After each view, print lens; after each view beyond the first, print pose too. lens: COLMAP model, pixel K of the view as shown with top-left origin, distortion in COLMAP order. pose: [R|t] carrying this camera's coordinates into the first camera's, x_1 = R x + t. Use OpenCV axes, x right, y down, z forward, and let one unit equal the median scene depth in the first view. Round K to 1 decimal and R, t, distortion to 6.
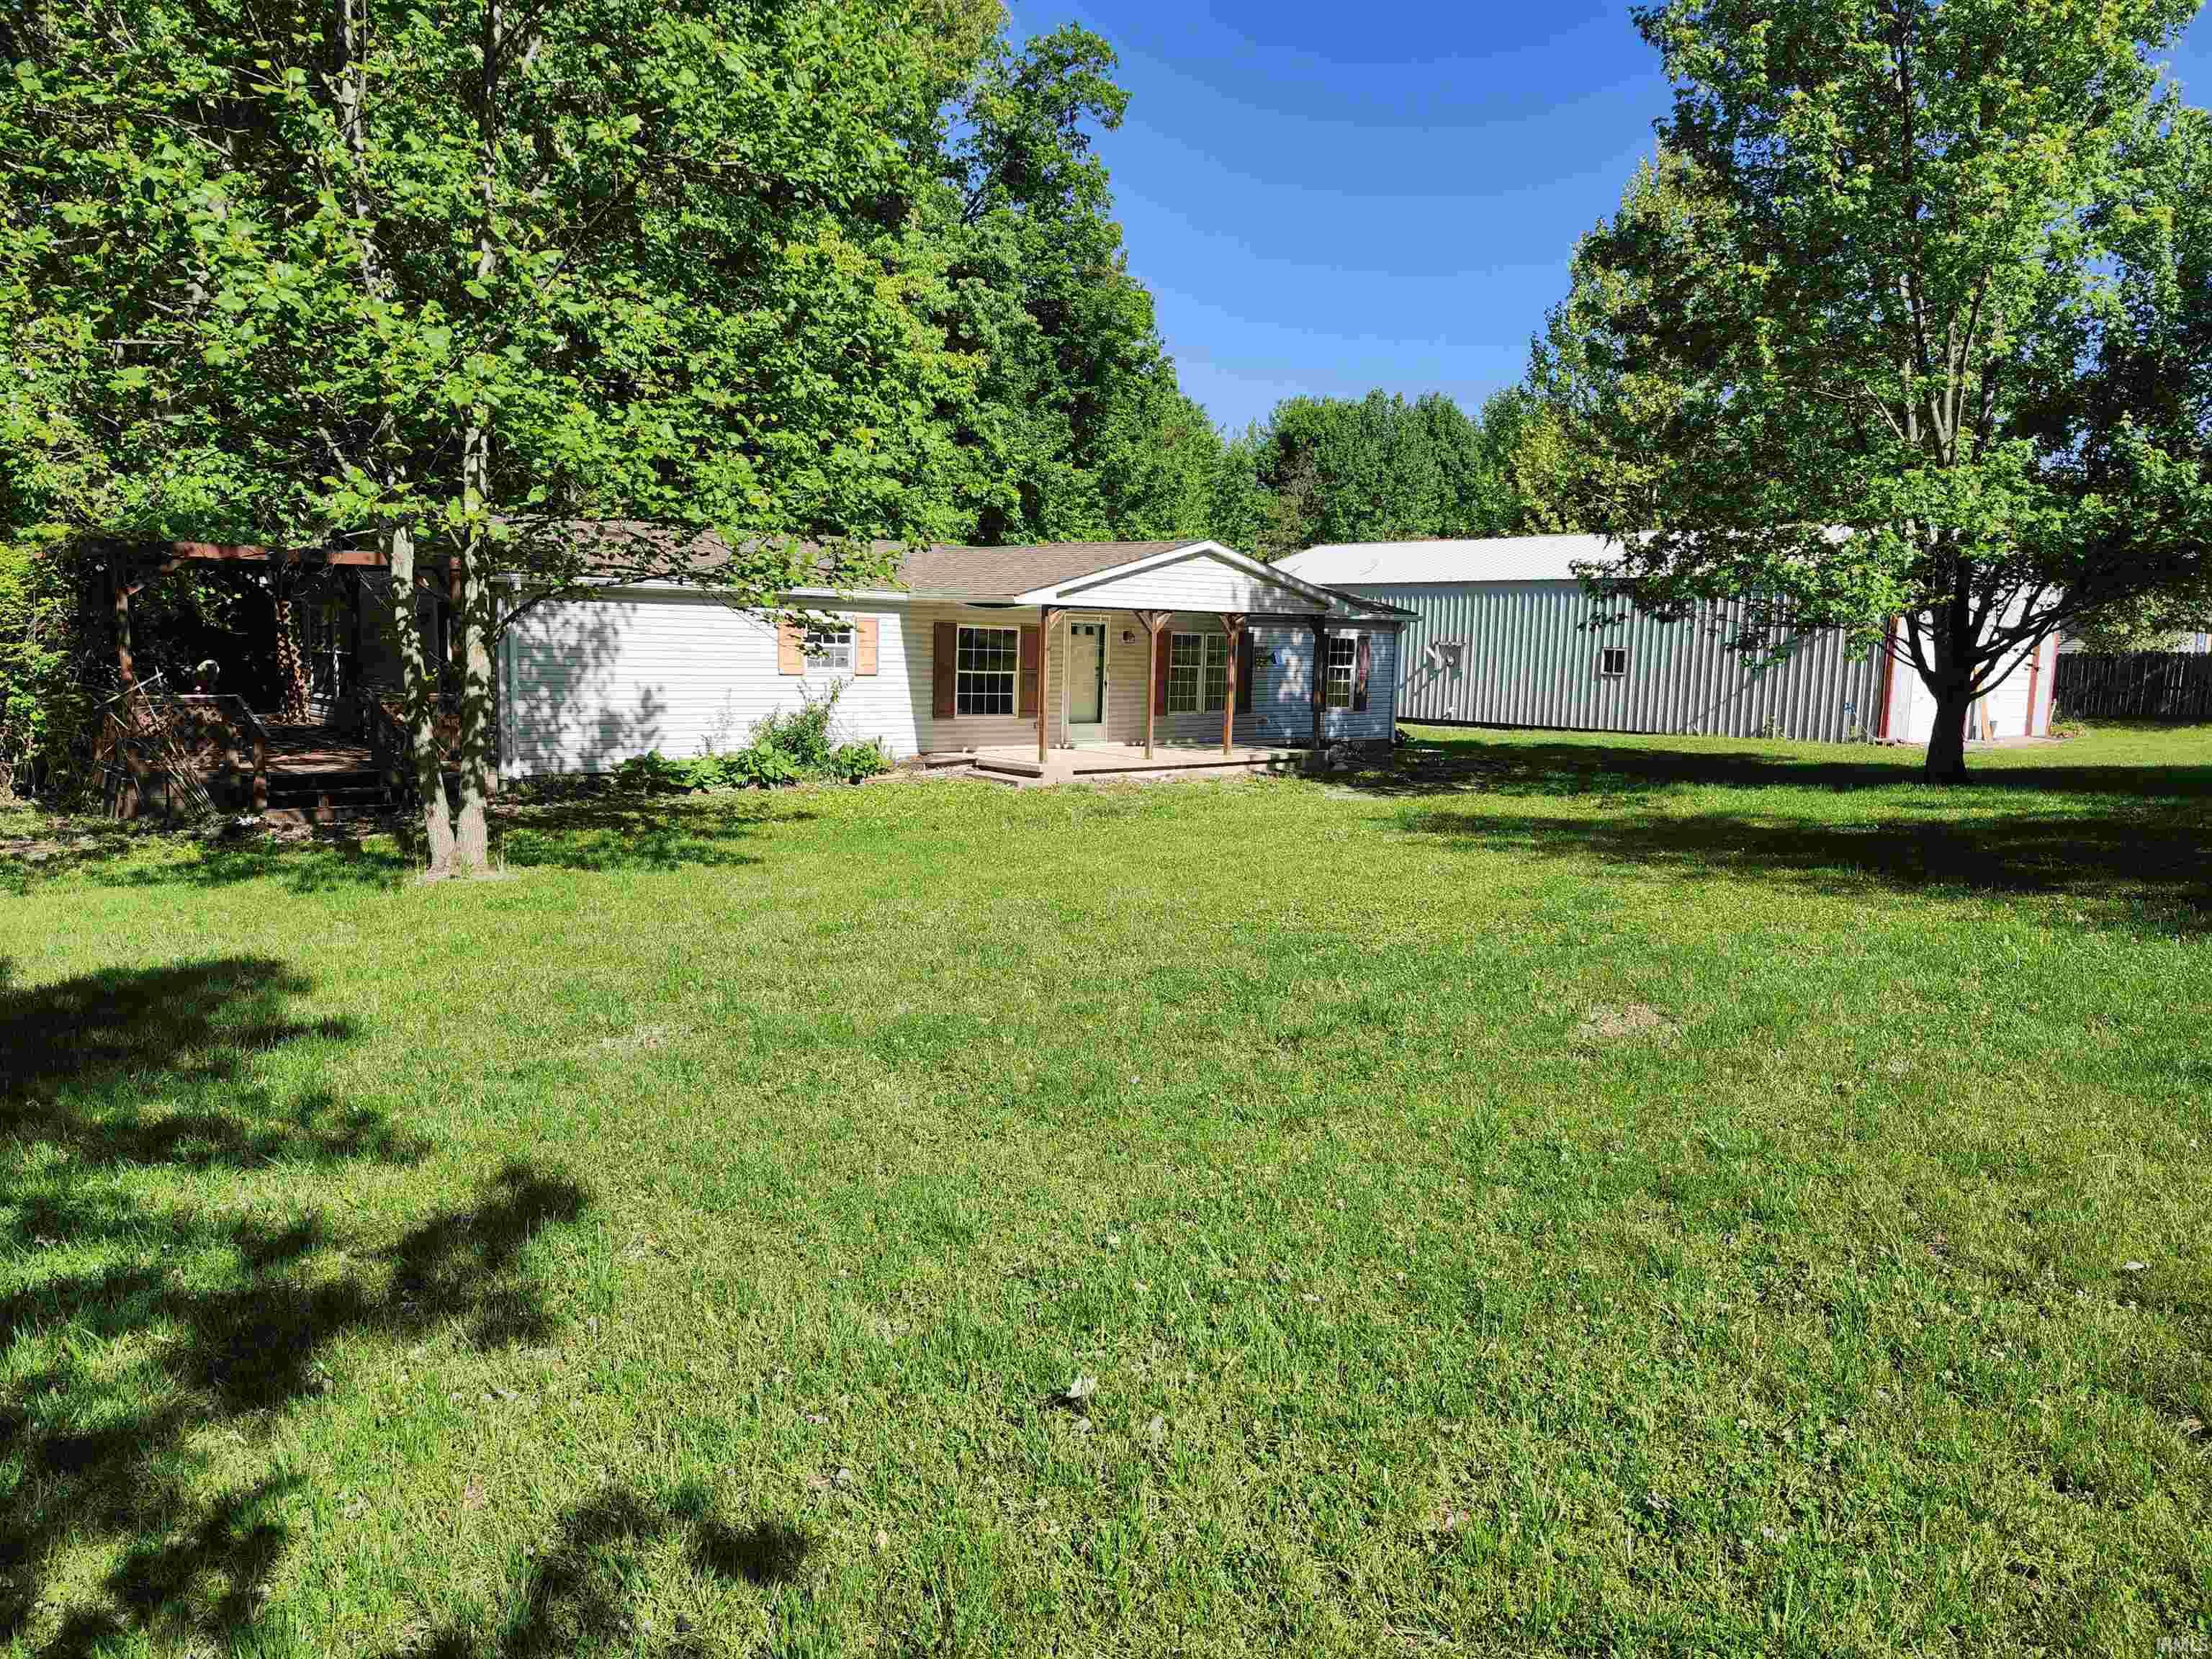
lens RADIAL K [[1592.4, 0, 1105.4], [0, 1592.4, 866.4], [0, 0, 1]] dist [0.171032, -0.267826]
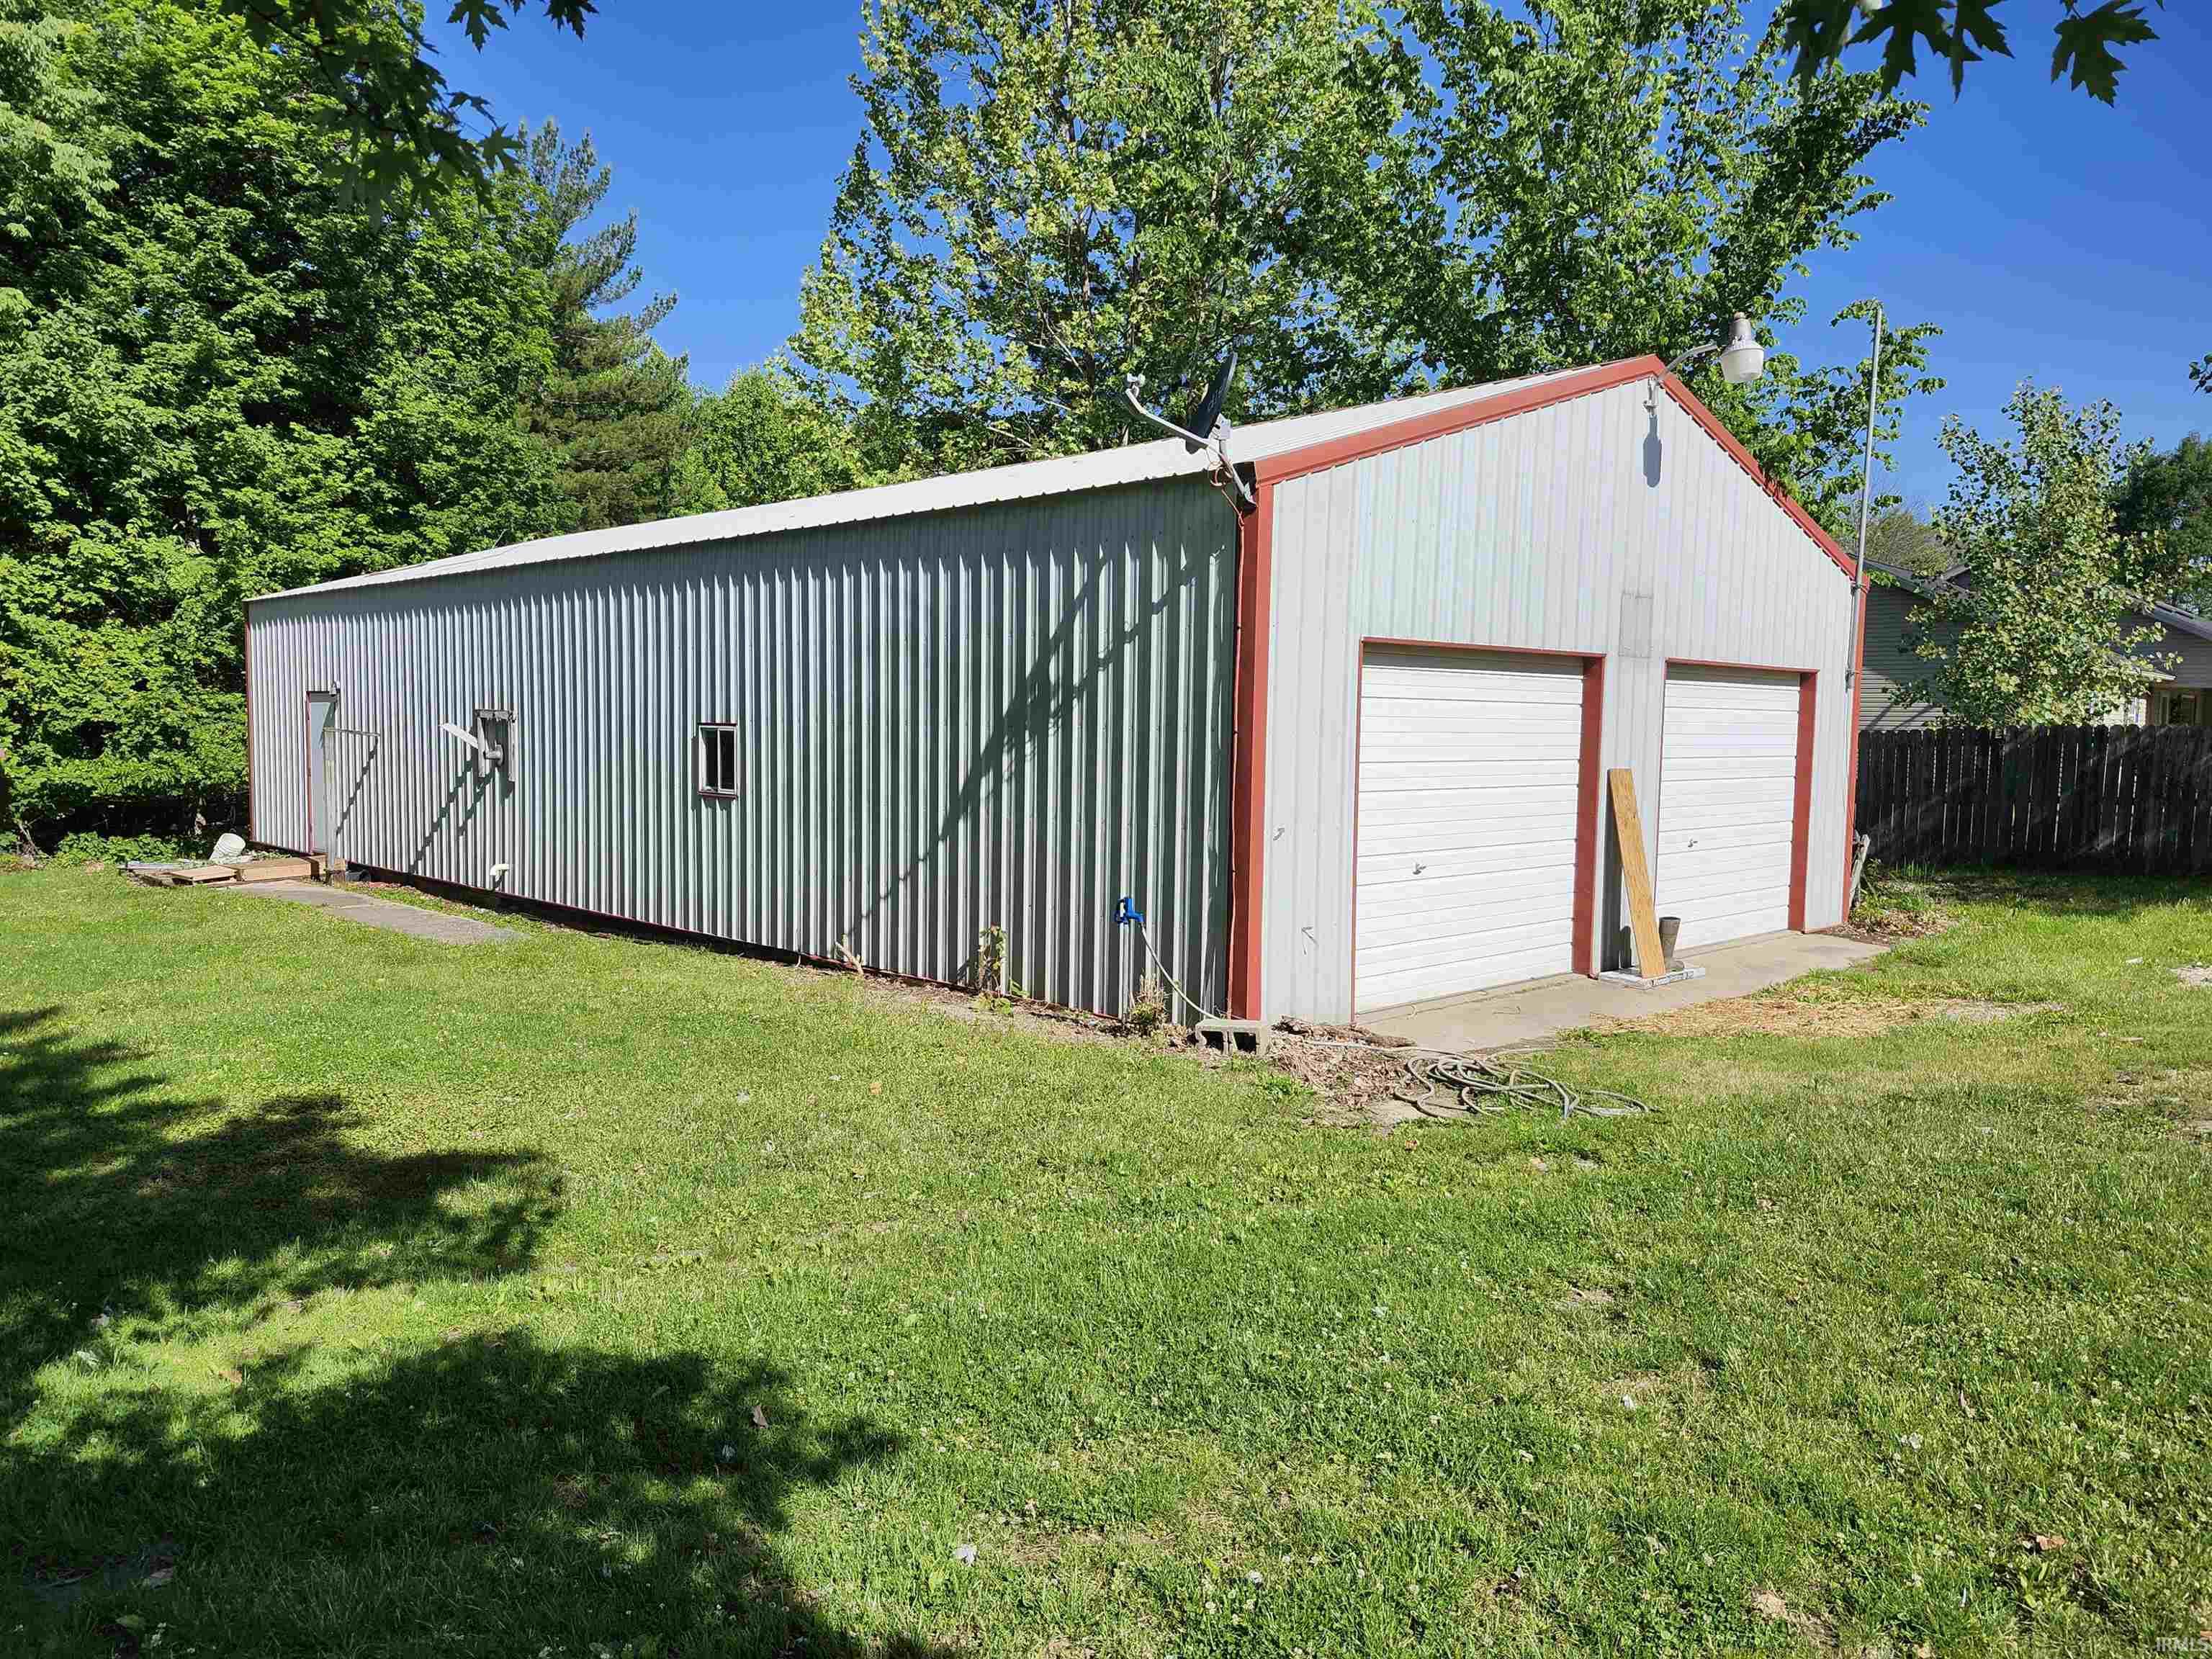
lens RADIAL K [[1592.4, 0, 1105.4], [0, 1592.4, 866.4], [0, 0, 1]] dist [0.171032, -0.267826]
pose [[0.998410, -0.013965, 0.054616, 0.676630], [0.016802, 0.998514, -0.051836, -0.142702], [-0.053811, 0.052672, 0.997161, 1.096652]]
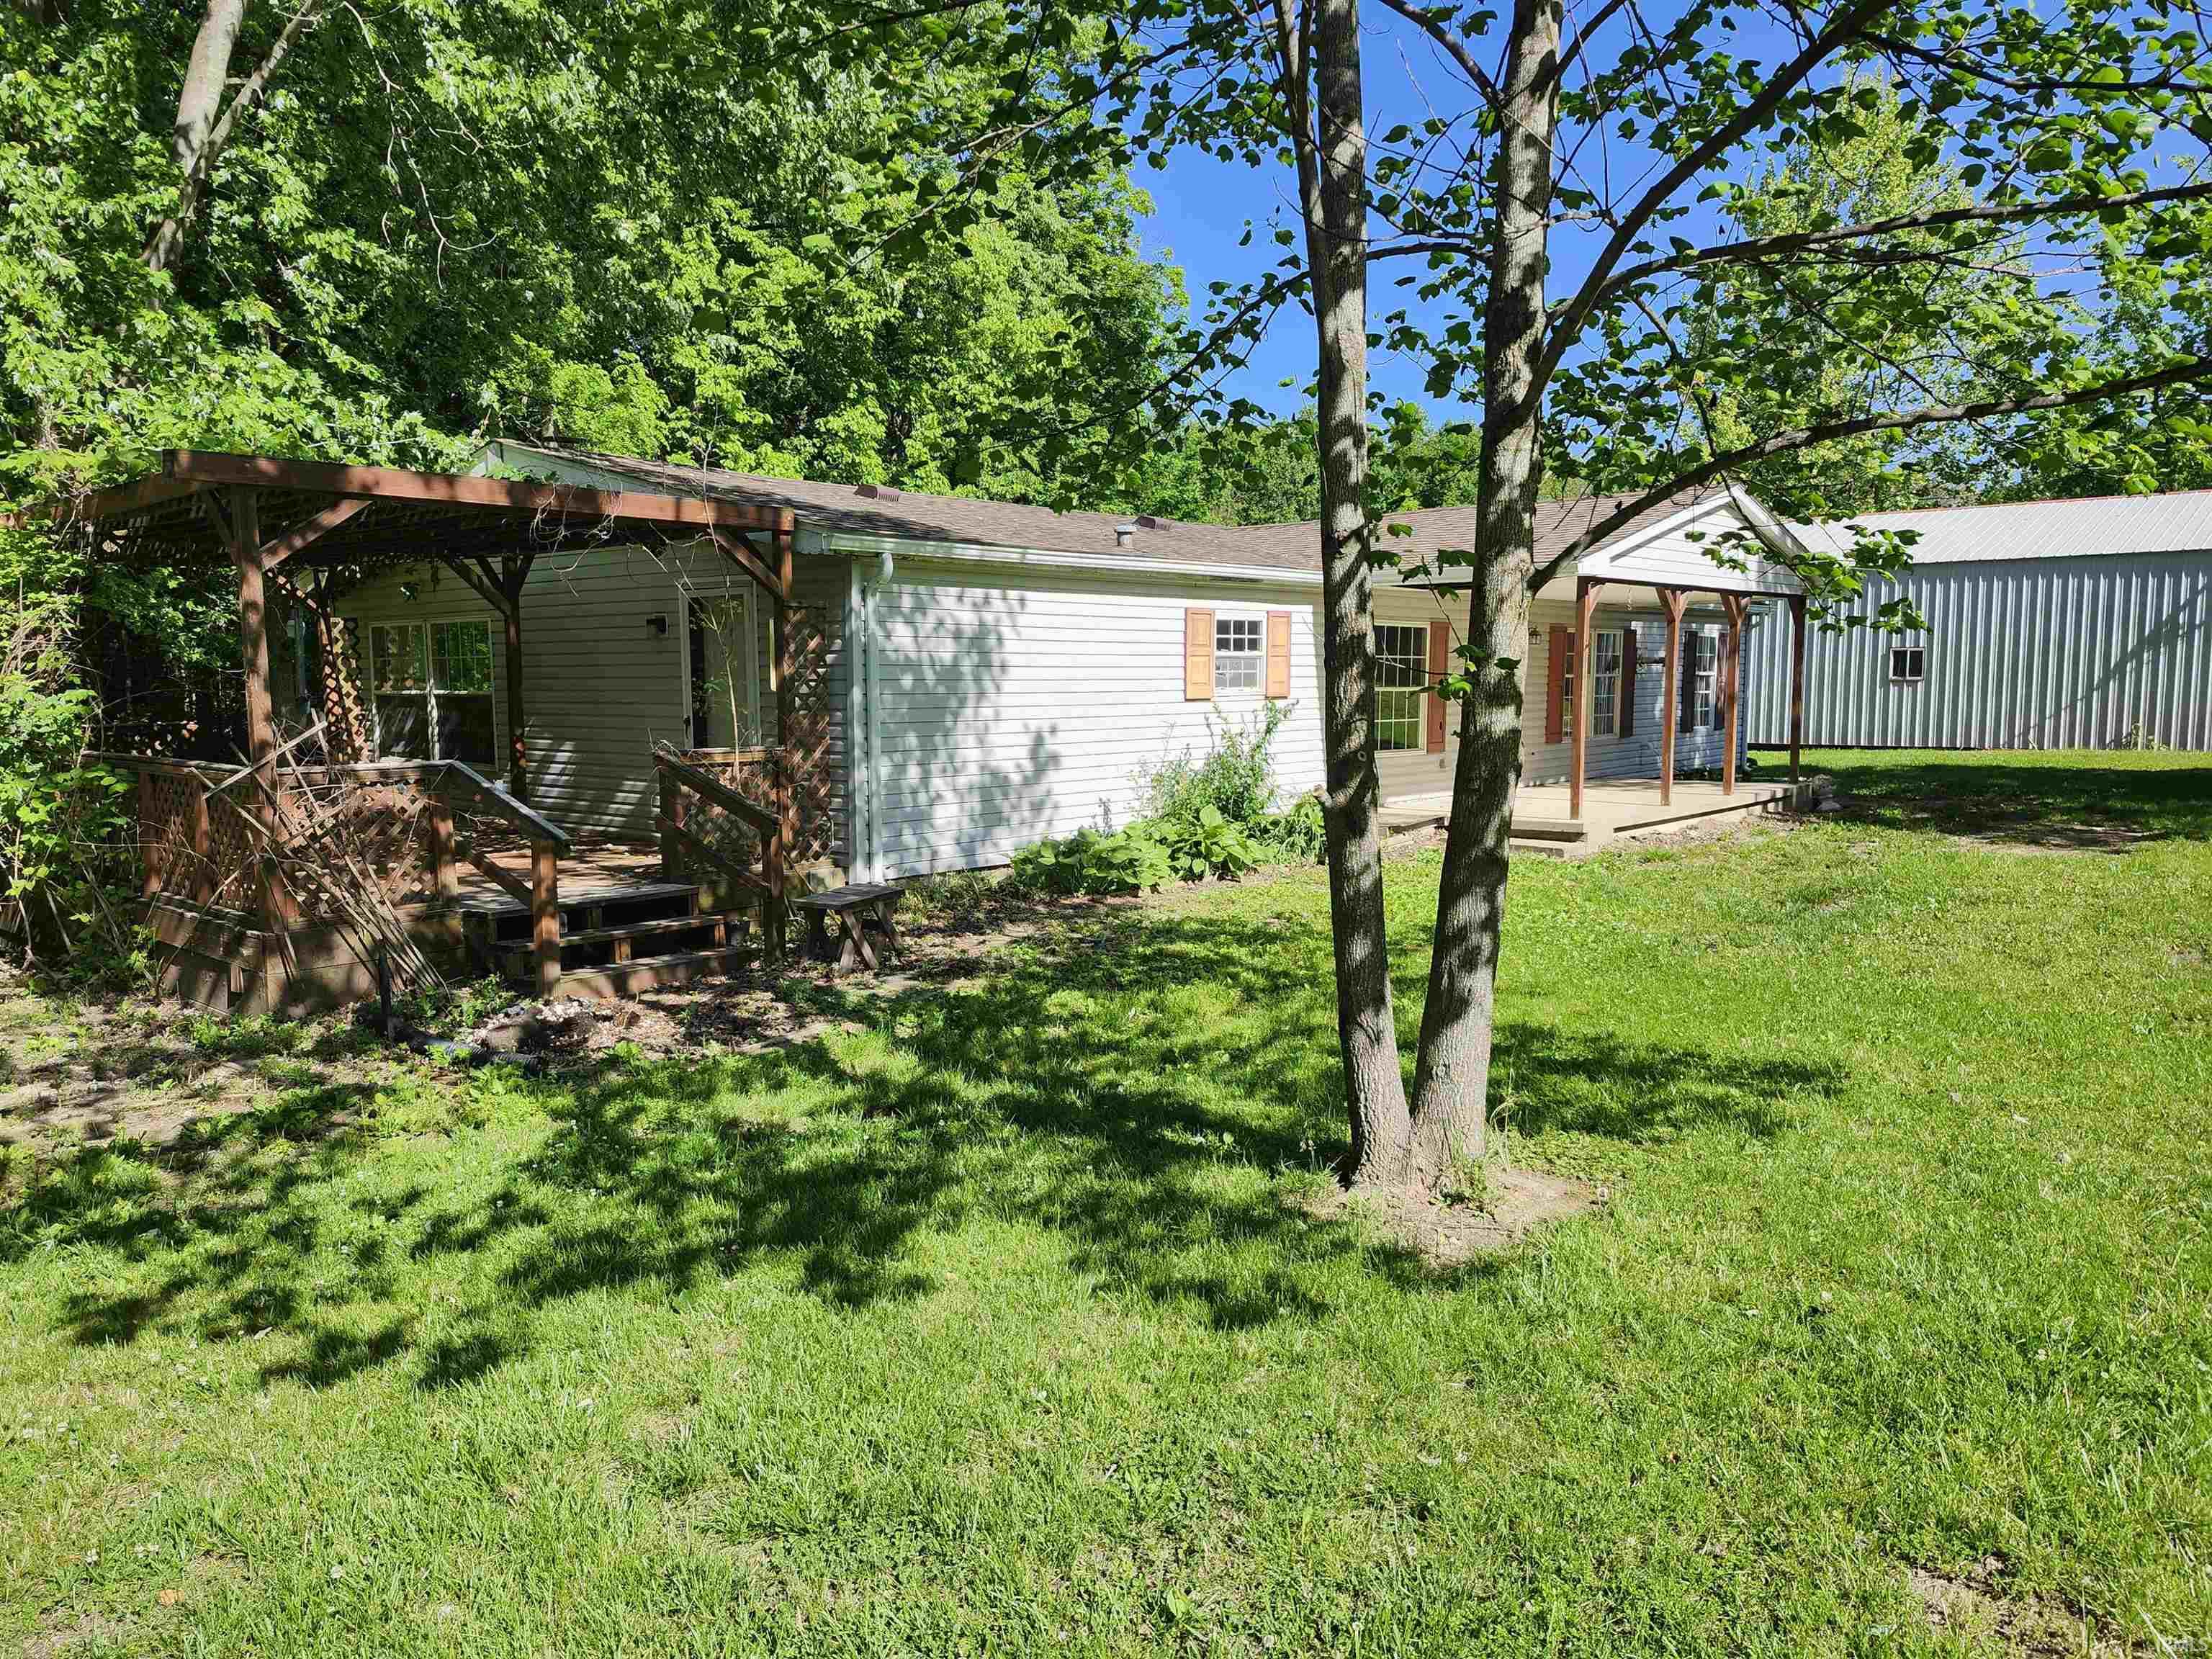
lens RADIAL K [[1592.4, 0, 1105.4], [0, 1592.4, 866.4], [0, 0, 1]] dist [0.171032, -0.267826]
pose [[0.993088, -0.044240, 0.108714, -0.327064], [0.046971, 0.998639, -0.022686, -0.042401], [-0.107563, 0.027636, 0.993814, 0.390419]]
